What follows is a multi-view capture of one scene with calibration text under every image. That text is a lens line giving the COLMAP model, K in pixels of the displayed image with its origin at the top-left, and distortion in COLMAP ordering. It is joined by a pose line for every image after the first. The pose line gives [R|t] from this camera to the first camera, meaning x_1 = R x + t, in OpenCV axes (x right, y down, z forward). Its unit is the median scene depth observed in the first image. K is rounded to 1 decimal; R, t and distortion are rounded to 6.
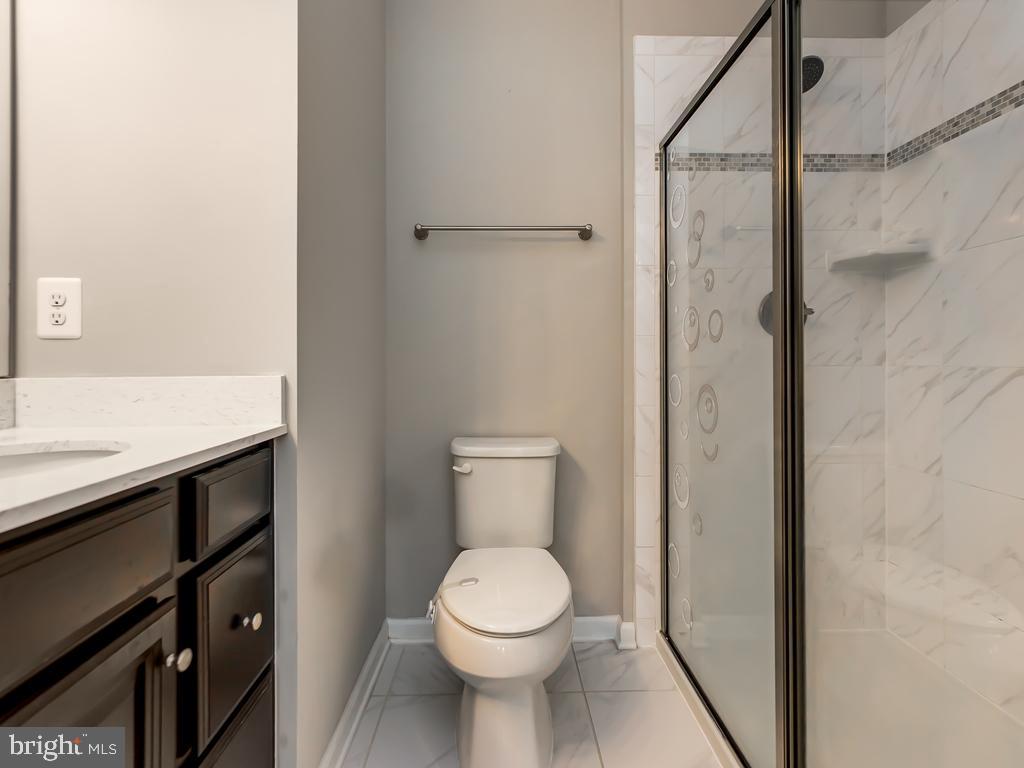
lens RADIAL K [[489.4, 0, 510.1], [0, 489.4, 369.2], [0, 0, 1]] dist [0.001615, 0.000109]
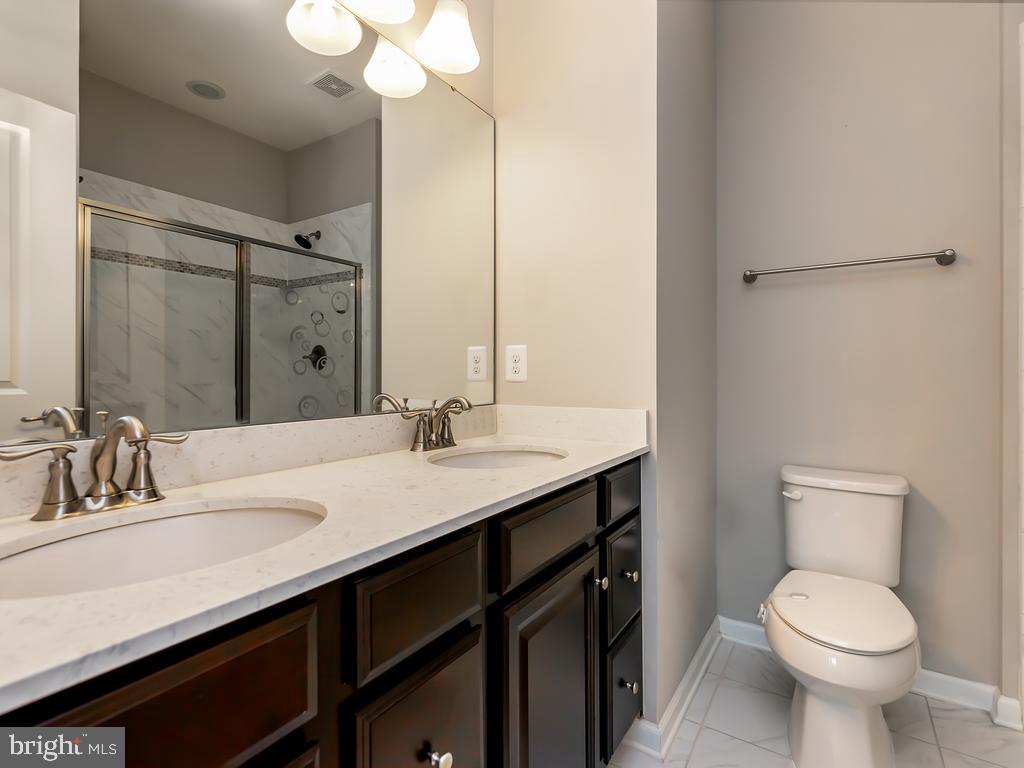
lens RADIAL K [[489.4, 0, 510.1], [0, 489.4, 369.2], [0, 0, 1]] dist [0.001615, 0.000109]
pose [[0.813017, -0.003073, -0.582231, 0.035308], [-0.008255, 0.999825, -0.016804, -0.069721], [0.582181, 0.018468, 0.812849, -0.342393]]
